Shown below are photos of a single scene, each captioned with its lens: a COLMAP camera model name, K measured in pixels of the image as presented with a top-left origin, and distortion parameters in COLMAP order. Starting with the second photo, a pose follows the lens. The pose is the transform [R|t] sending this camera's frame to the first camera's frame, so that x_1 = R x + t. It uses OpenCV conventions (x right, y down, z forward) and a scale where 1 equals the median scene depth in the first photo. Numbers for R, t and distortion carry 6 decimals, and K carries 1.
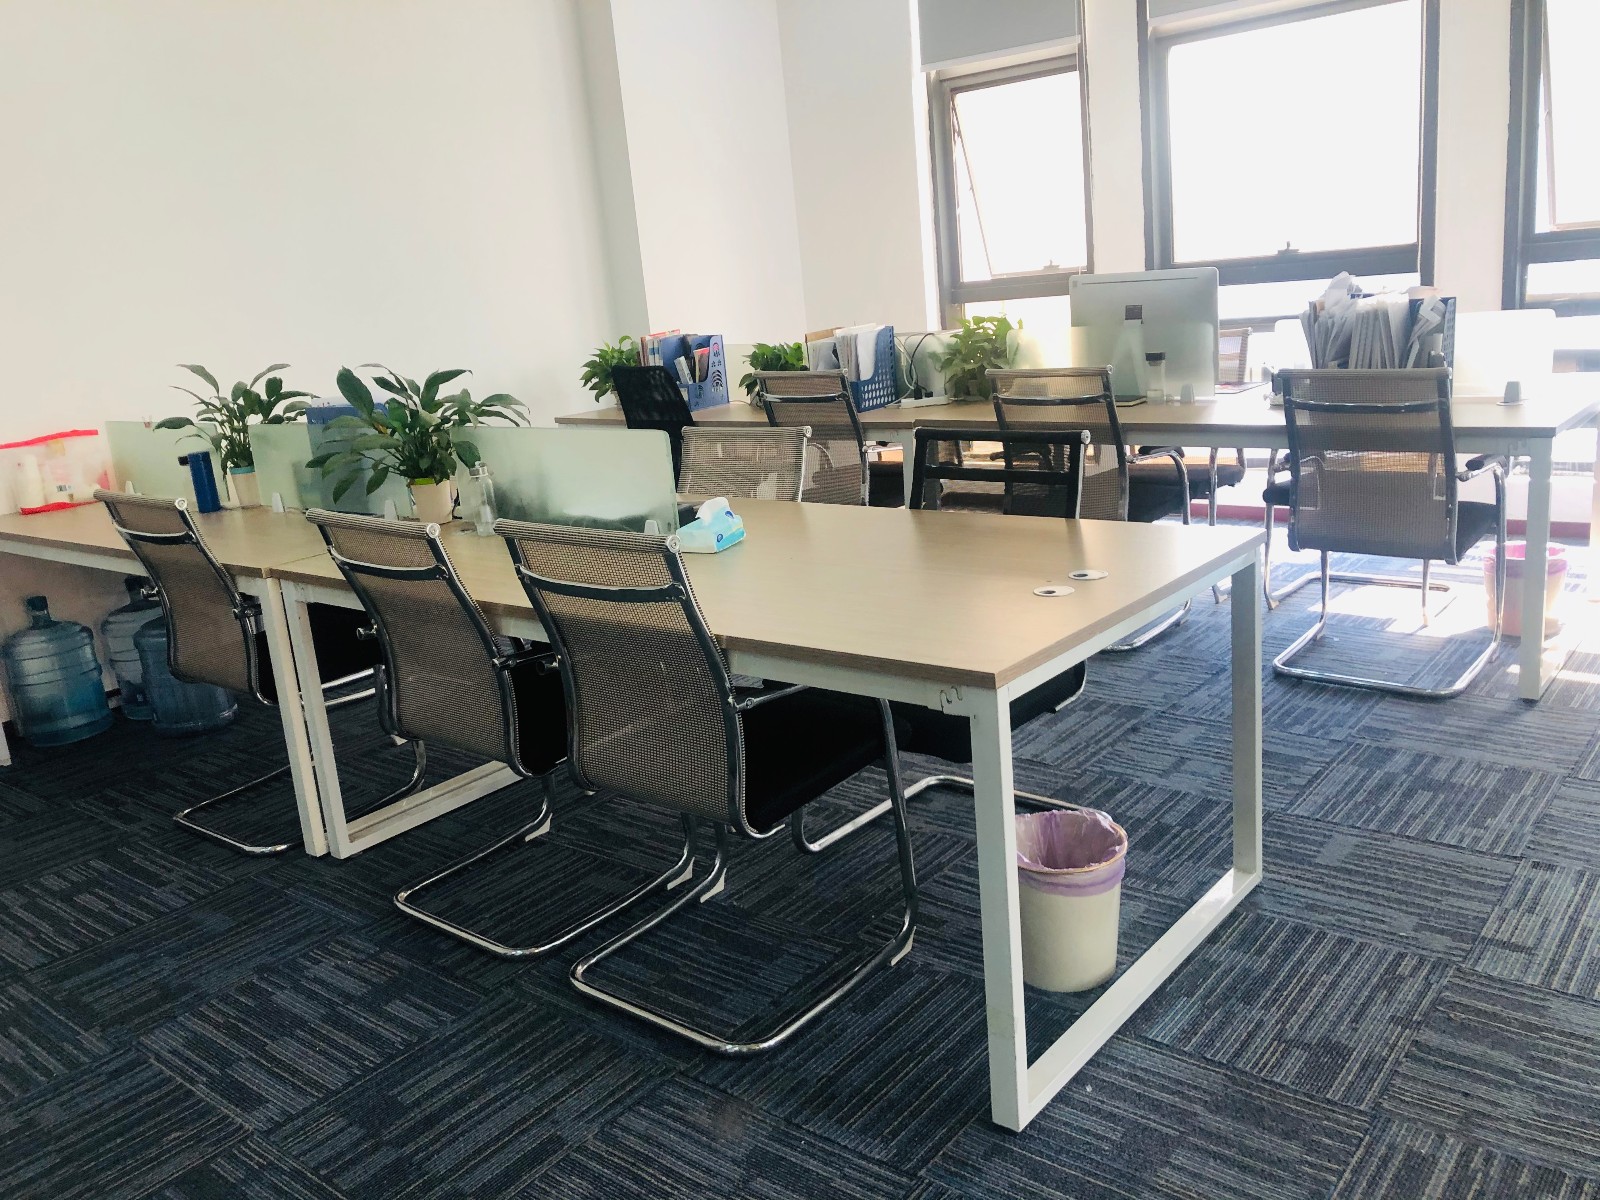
lens RADIAL K [[1314.6, 0, 762.9], [0, 1314.6, 559.0], [0, 0, 1]] dist [0.046467, -0.046409]
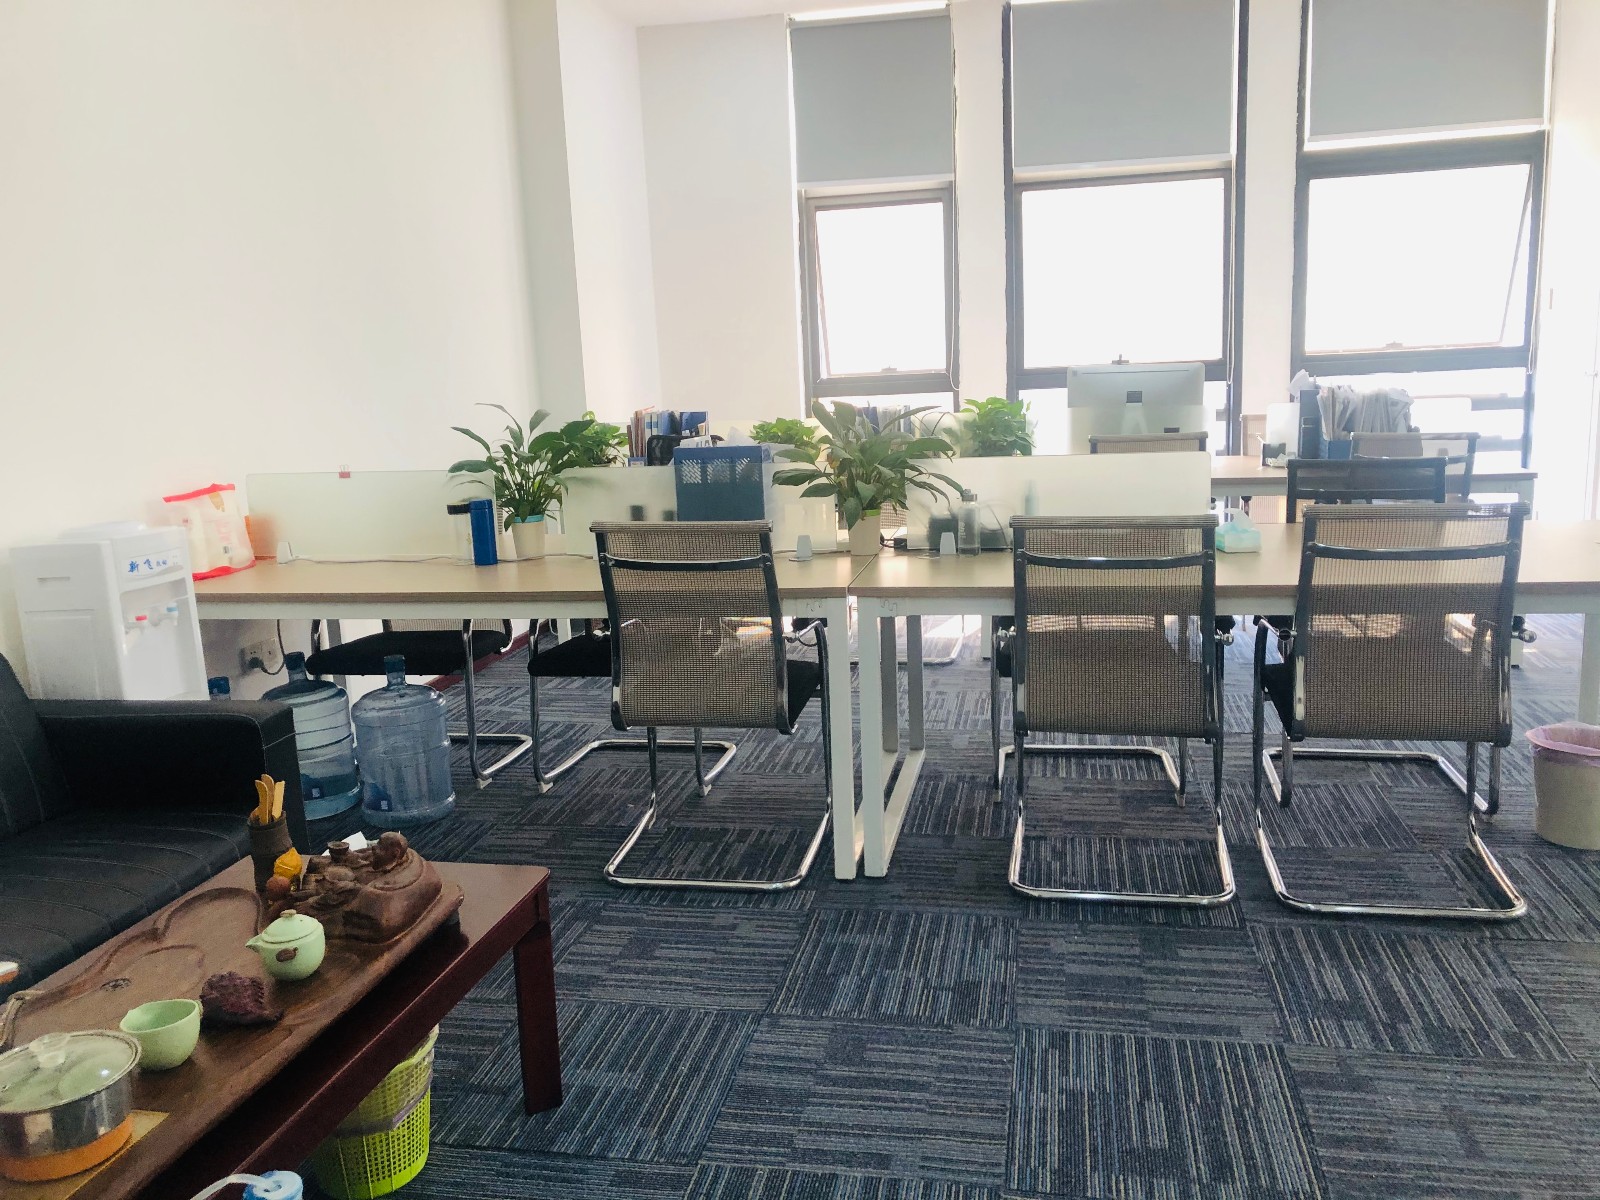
lens RADIAL K [[1314.6, 0, 798.4], [0, 1314.6, 598.1], [0, 0, 1]] dist [0.046467, -0.046409]
pose [[0.875514, -0.032974, 0.482067, -0.671610], [0.065952, 0.996487, -0.051619, 0.048201], [-0.478671, 0.076987, 0.874613, 0.102650]]
